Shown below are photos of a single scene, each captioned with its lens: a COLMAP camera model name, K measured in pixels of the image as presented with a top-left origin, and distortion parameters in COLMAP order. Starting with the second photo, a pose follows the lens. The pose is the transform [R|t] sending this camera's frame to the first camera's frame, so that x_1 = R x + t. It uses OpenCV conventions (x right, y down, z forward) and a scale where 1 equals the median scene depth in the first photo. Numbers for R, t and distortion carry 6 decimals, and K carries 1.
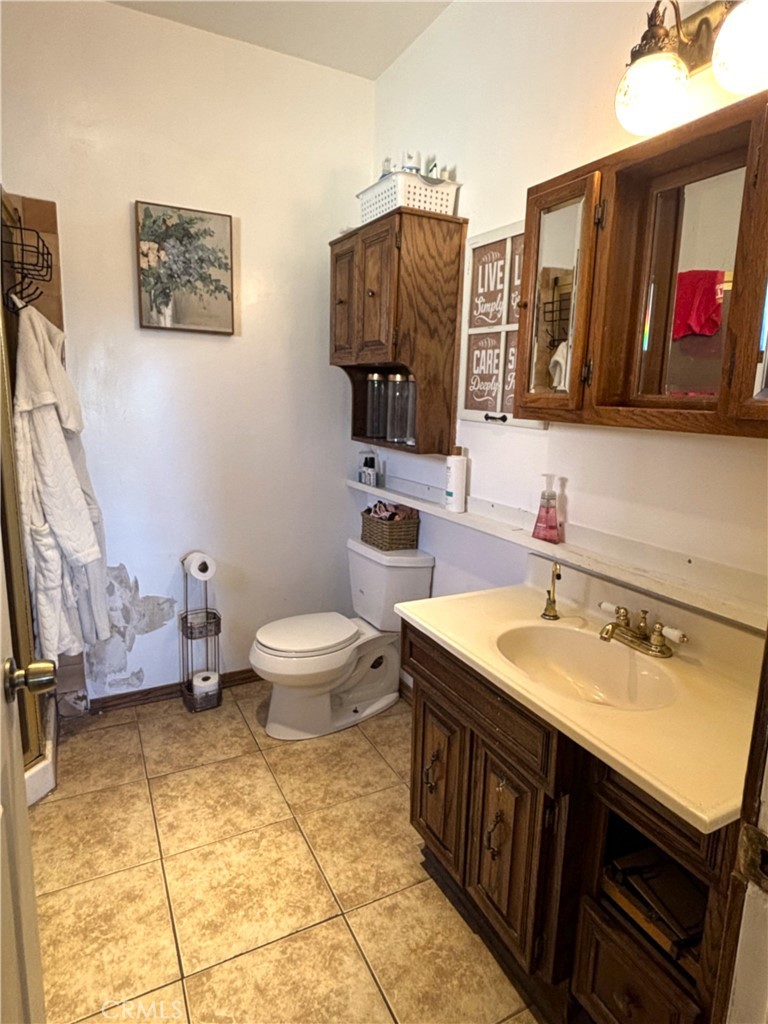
lens RADIAL K [[578.4, 0, 387.0], [0, 578.4, 511.0], [0, 0, 1]] dist [0.002030, -0.005103]
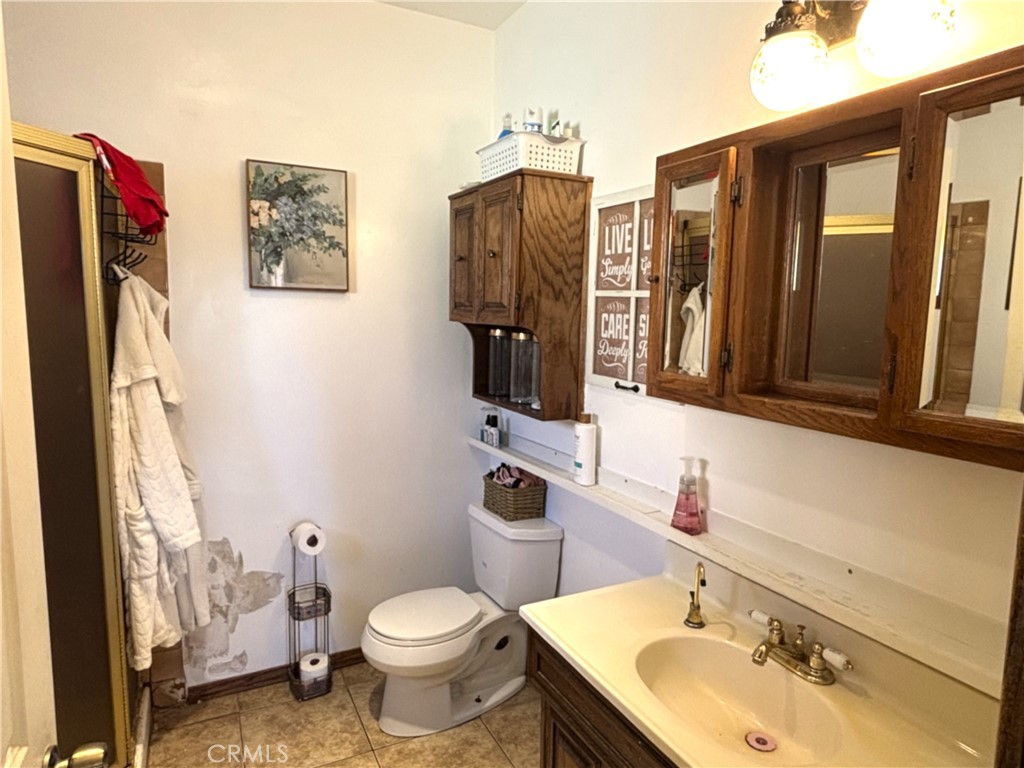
lens RADIAL K [[593.7, 0, 505.6], [0, 593.7, 379.8], [0, 0, 1]] dist [-0.000622, -0.004689]
pose [[0.999908, -0.008784, -0.010322, 0.002623], [0.008105, 0.997910, -0.064107, -0.106836], [0.010864, 0.064018, 0.997890, 0.044159]]
